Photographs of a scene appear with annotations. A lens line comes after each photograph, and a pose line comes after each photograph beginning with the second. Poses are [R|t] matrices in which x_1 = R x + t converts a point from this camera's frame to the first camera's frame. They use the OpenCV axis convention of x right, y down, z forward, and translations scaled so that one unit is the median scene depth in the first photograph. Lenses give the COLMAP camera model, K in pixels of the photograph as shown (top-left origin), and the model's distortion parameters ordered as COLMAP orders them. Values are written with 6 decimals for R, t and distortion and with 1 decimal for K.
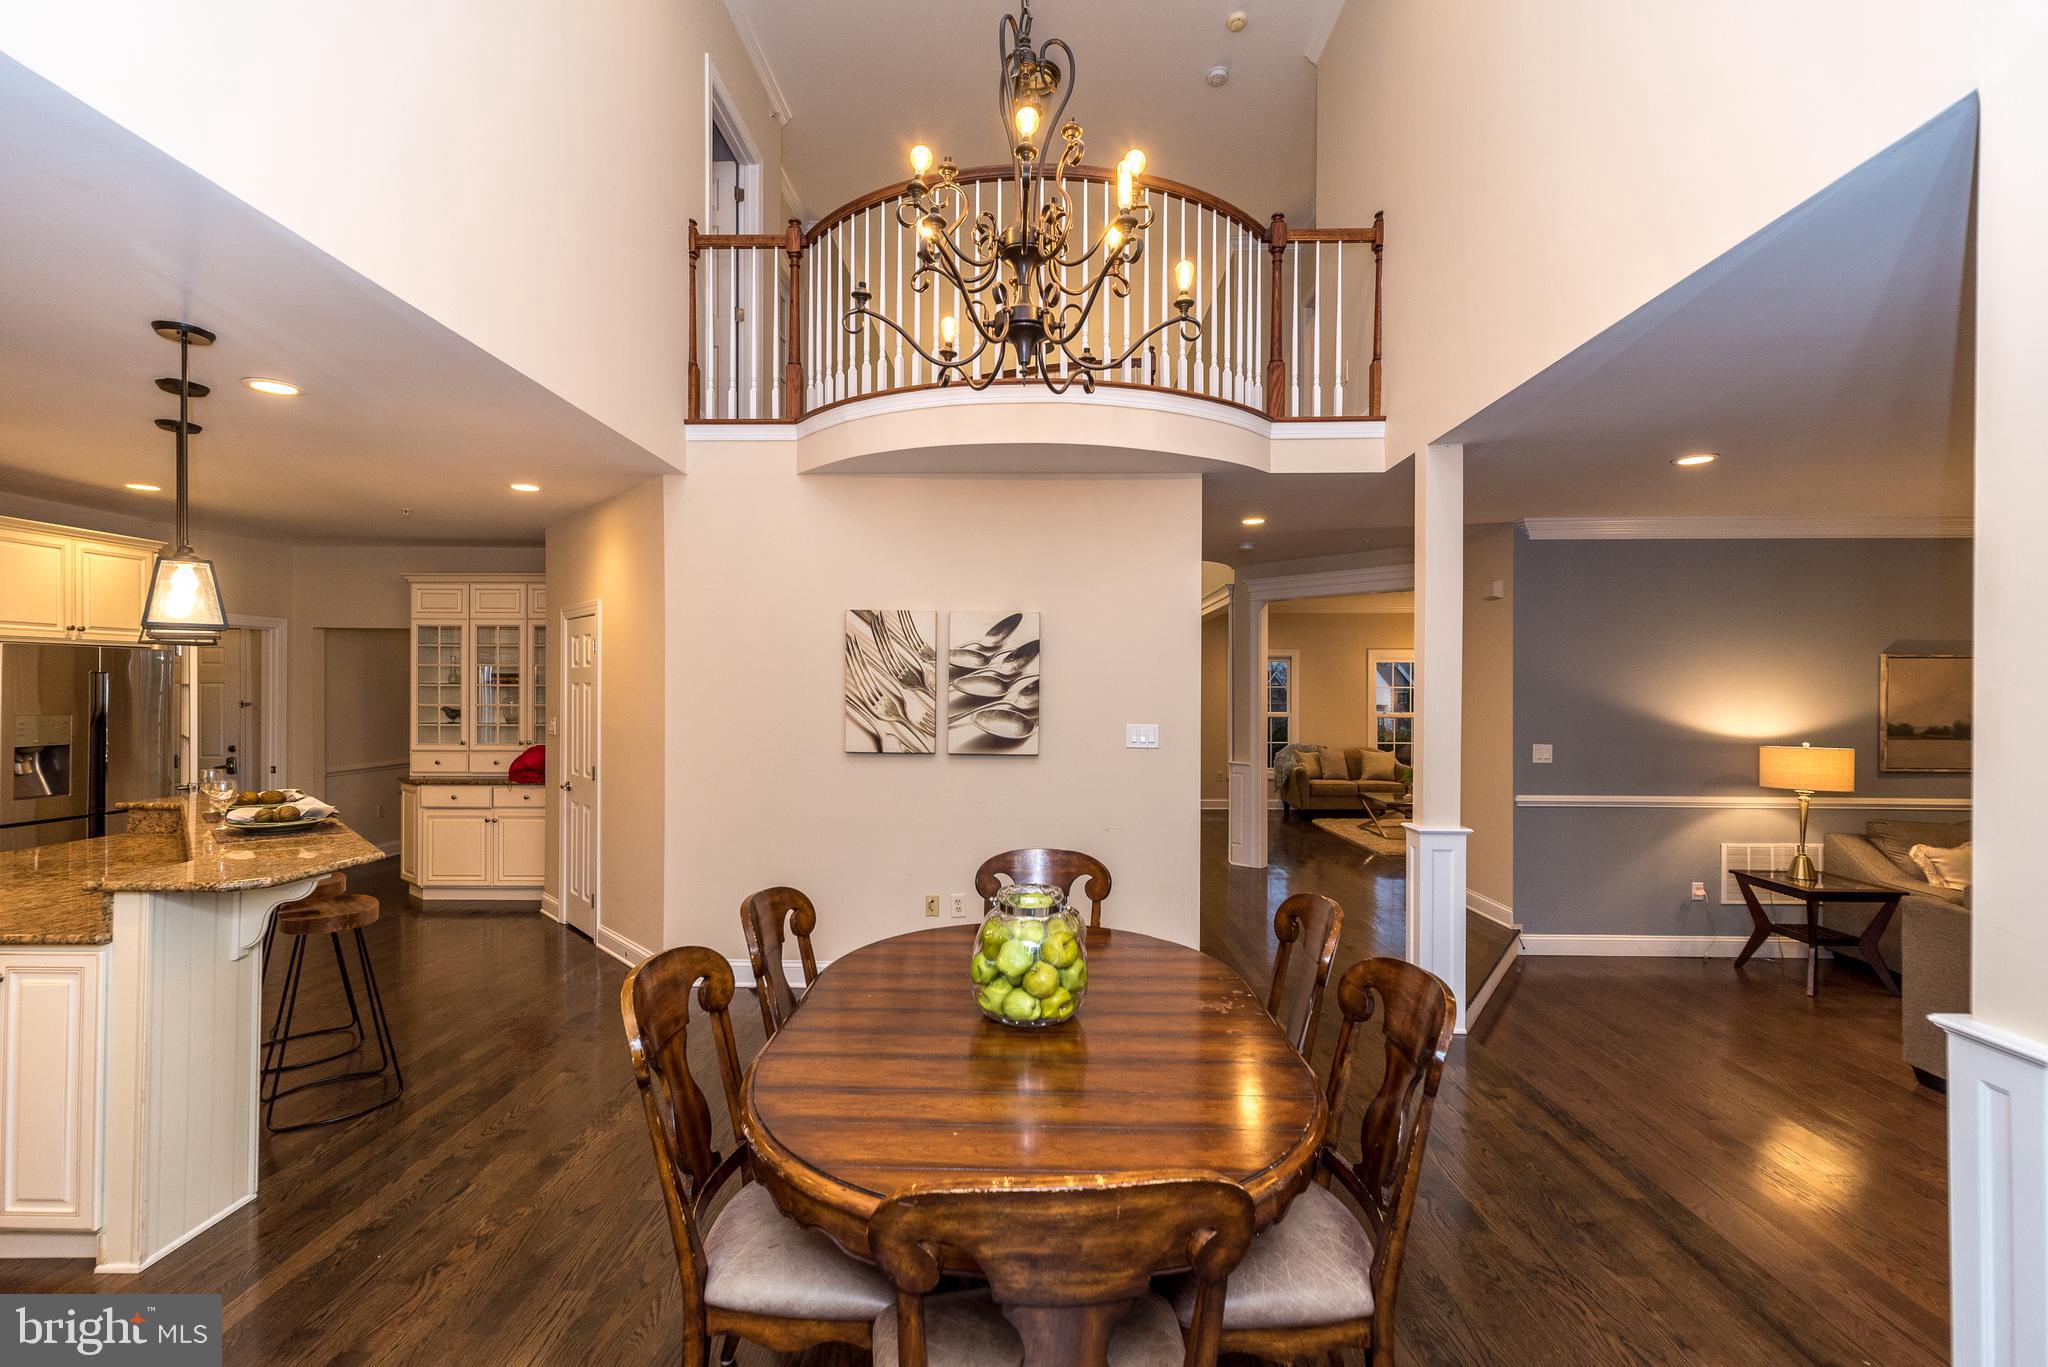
lens RADIAL K [[884.7, 0, 1025.6], [0, 884.7, 690.5], [0, 0, 1]] dist [0.003308, 0.000541]
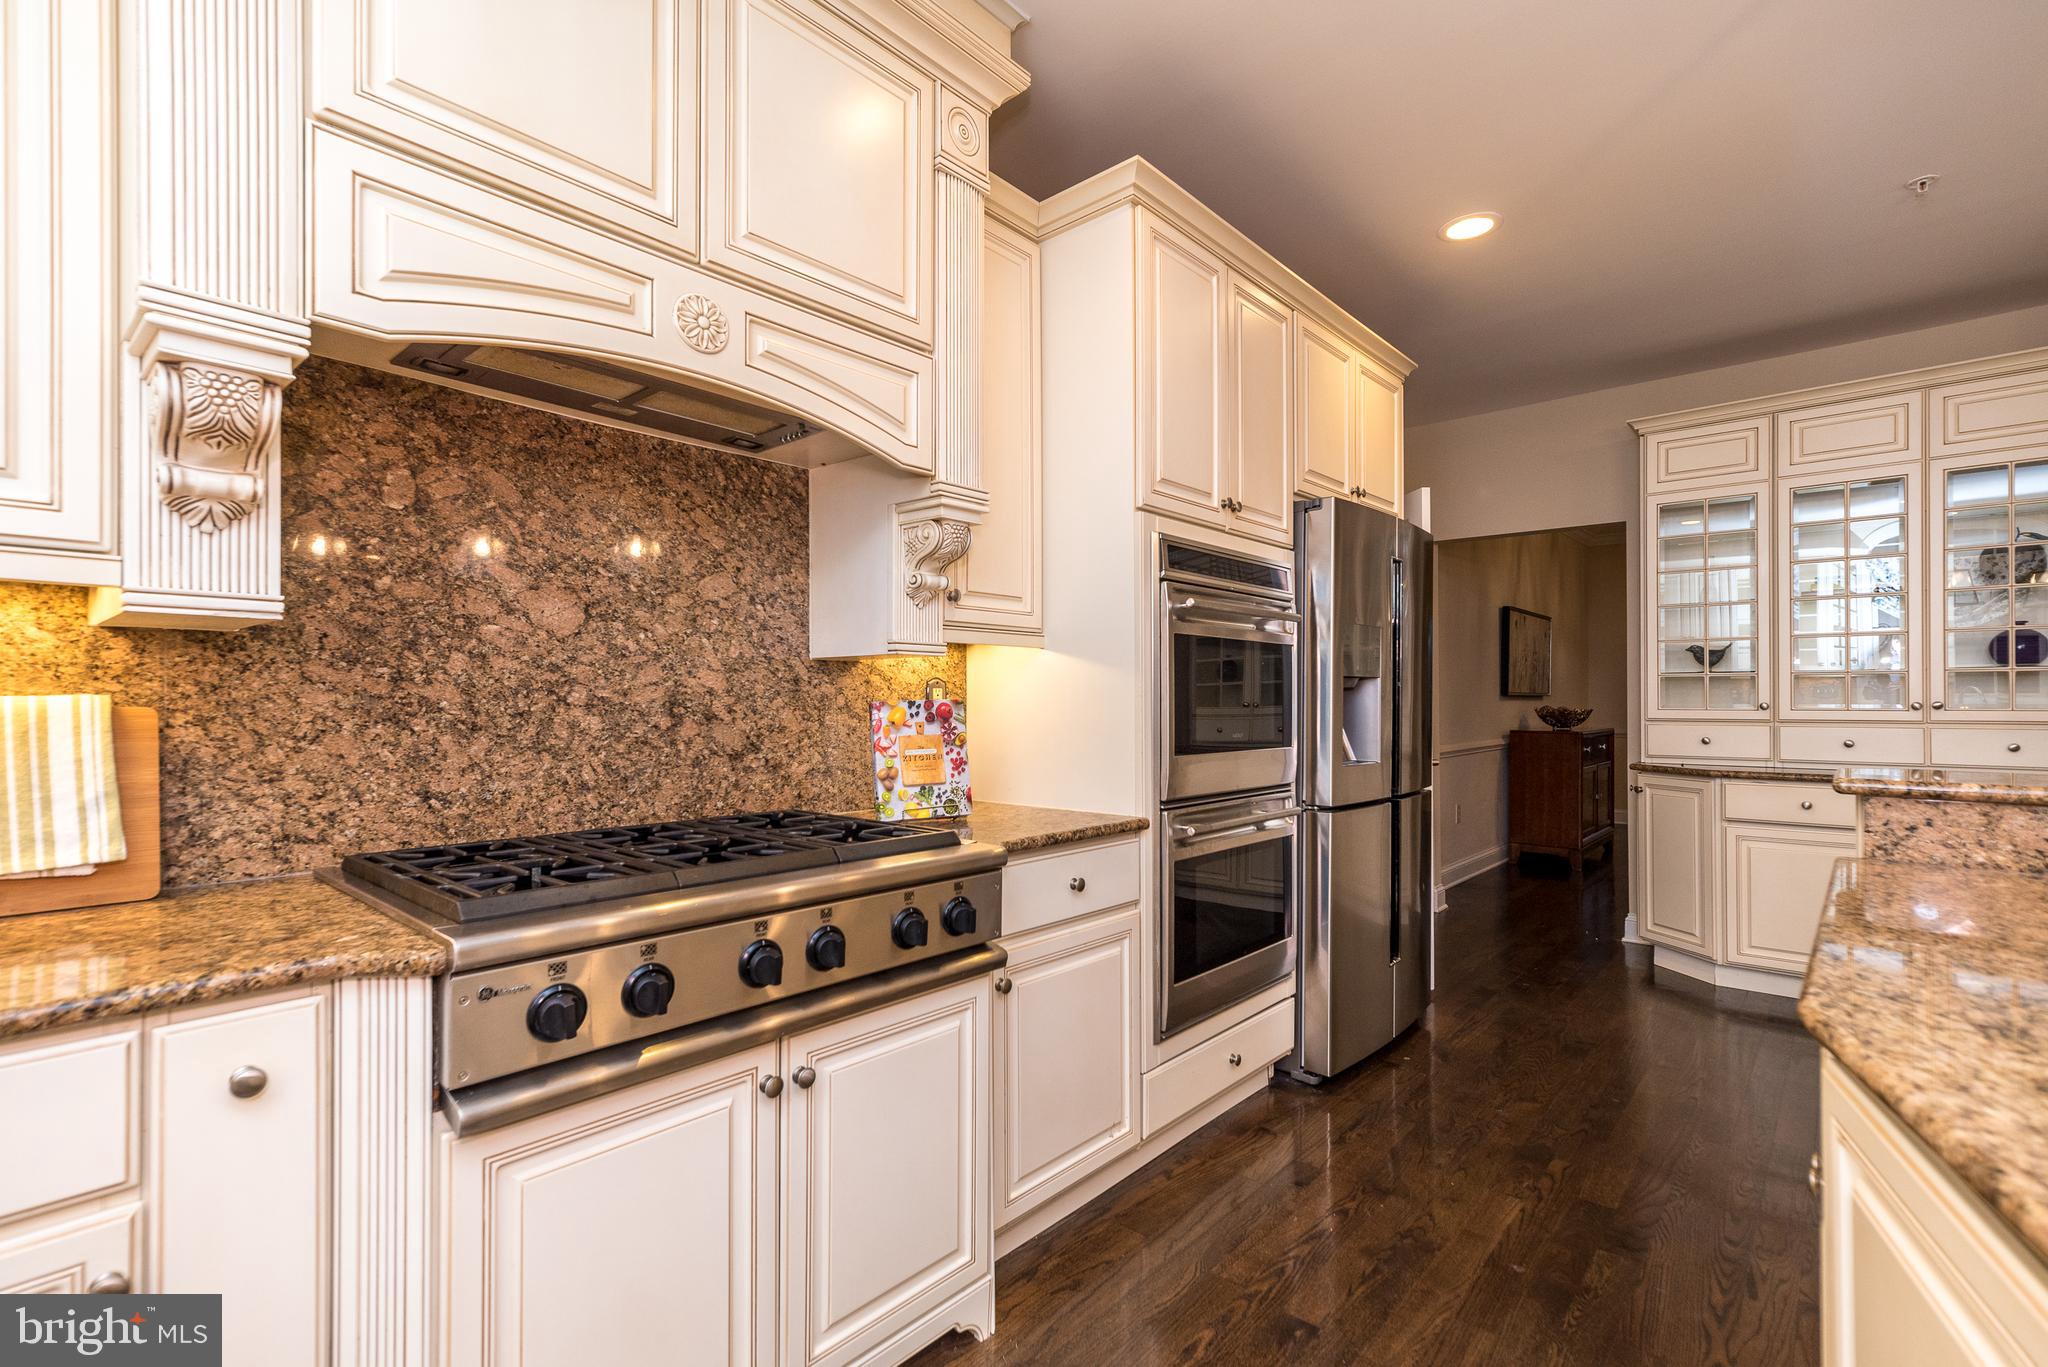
lens RADIAL K [[918.8, 0, 1033.1], [0, 918.8, 692.5], [0, 0, 1]] dist [0.003653, 0.000502]
pose [[0.760070, -0.008036, -0.649792, -0.636732], [0.002961, 0.999956, -0.008904, 0.056675], [0.649835, 0.004844, 0.760060, 0.285436]]
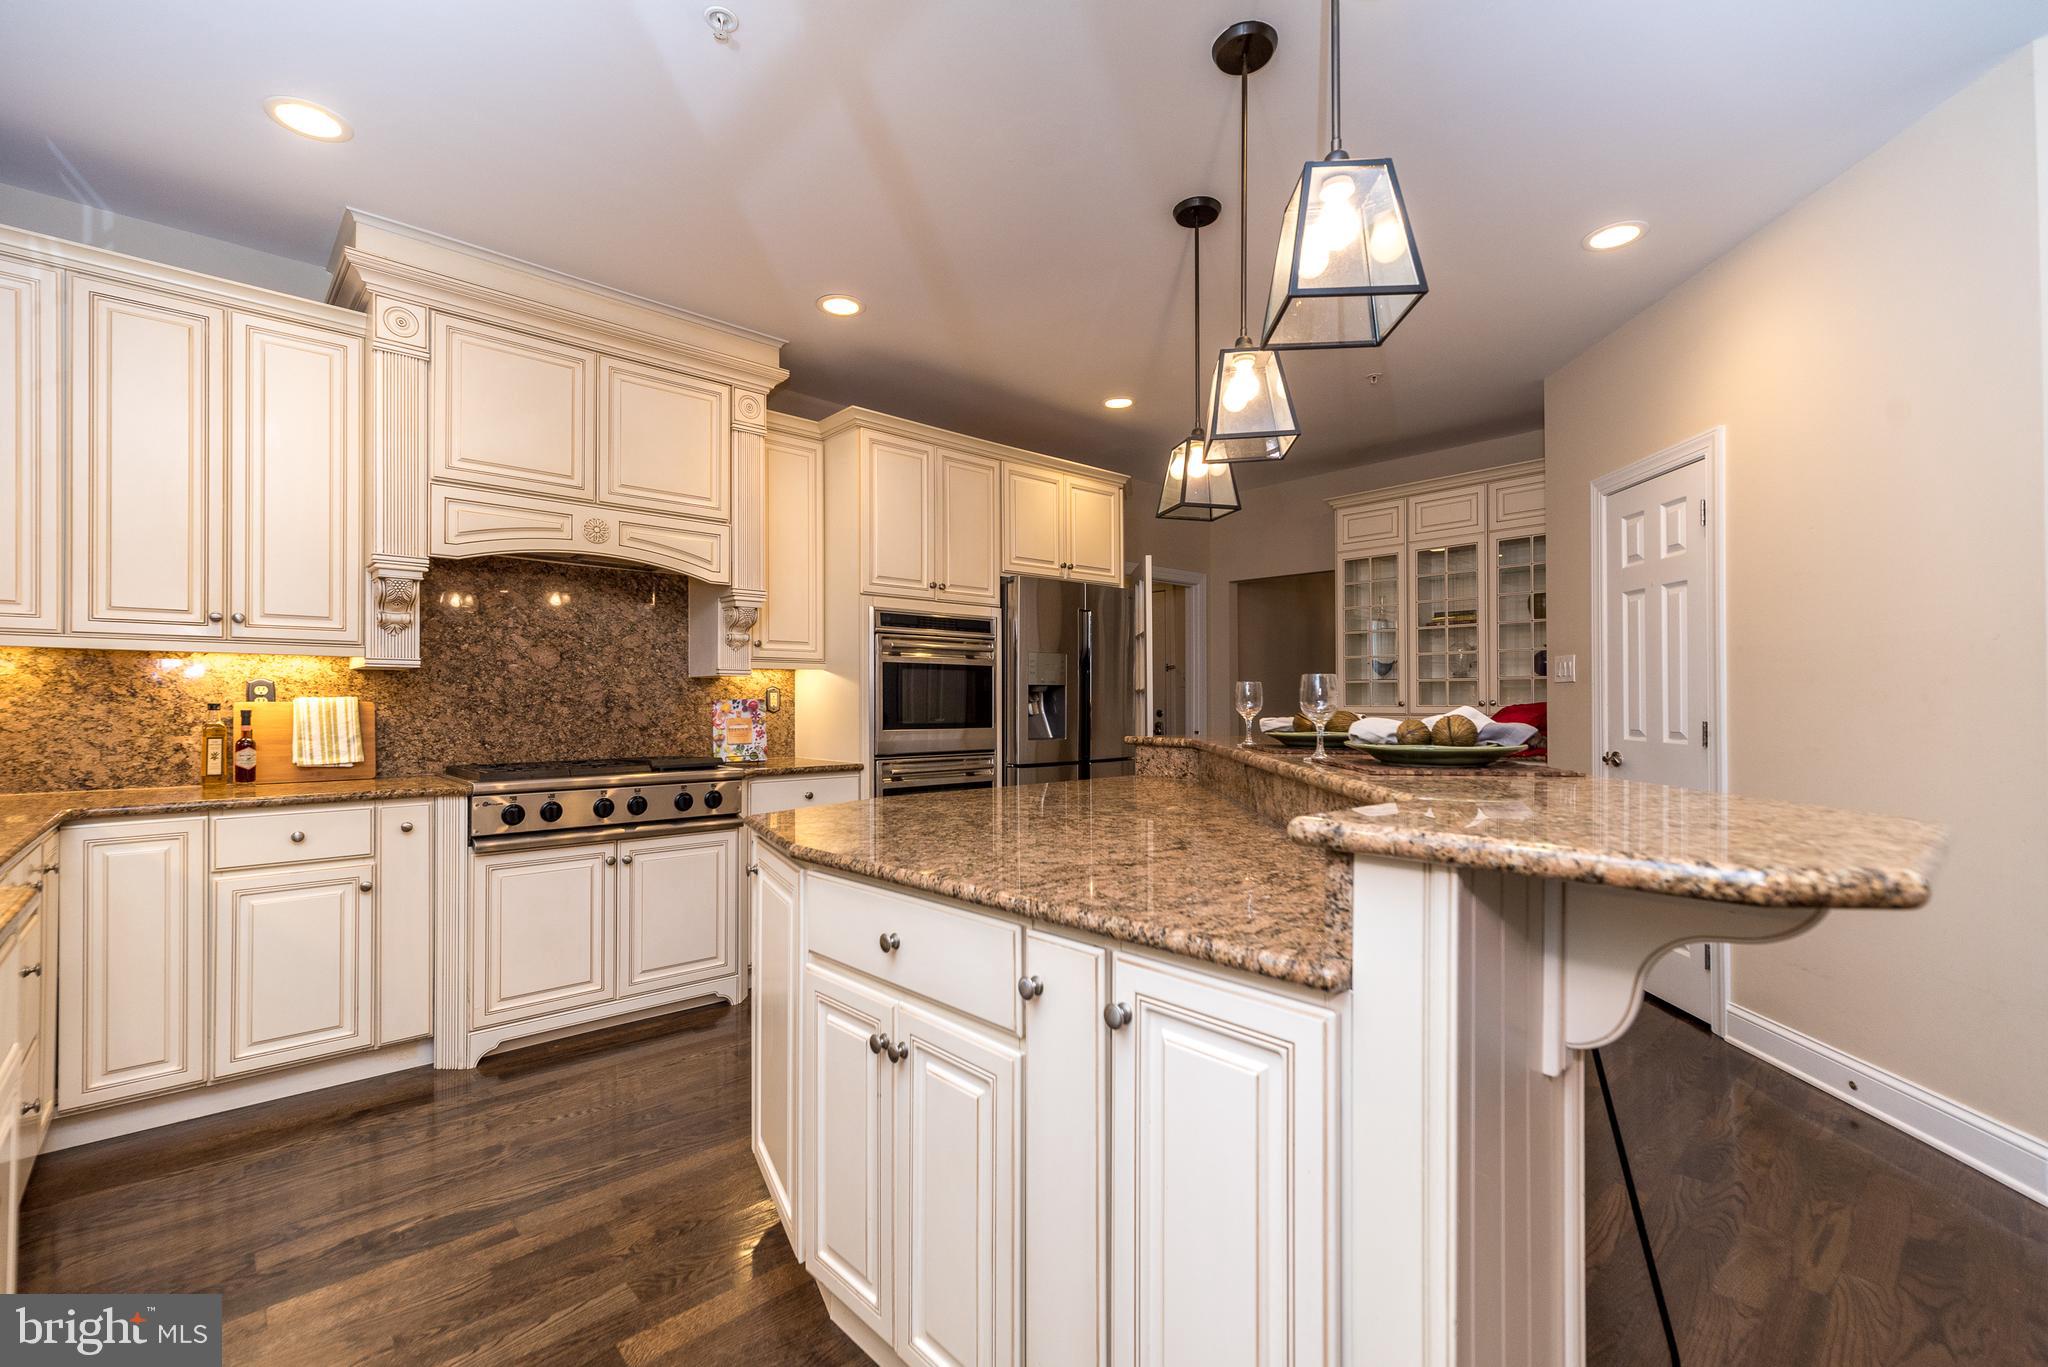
lens RADIAL K [[884.7, 0, 1025.6], [0, 884.7, 690.5], [0, 0, 1]] dist [0.003308, 0.000541]
pose [[0.688213, -0.013569, -0.725382, -0.313061], [0.004269, 0.999884, -0.014653, 0.060026], [0.725496, 0.006988, 0.688190, 0.238279]]
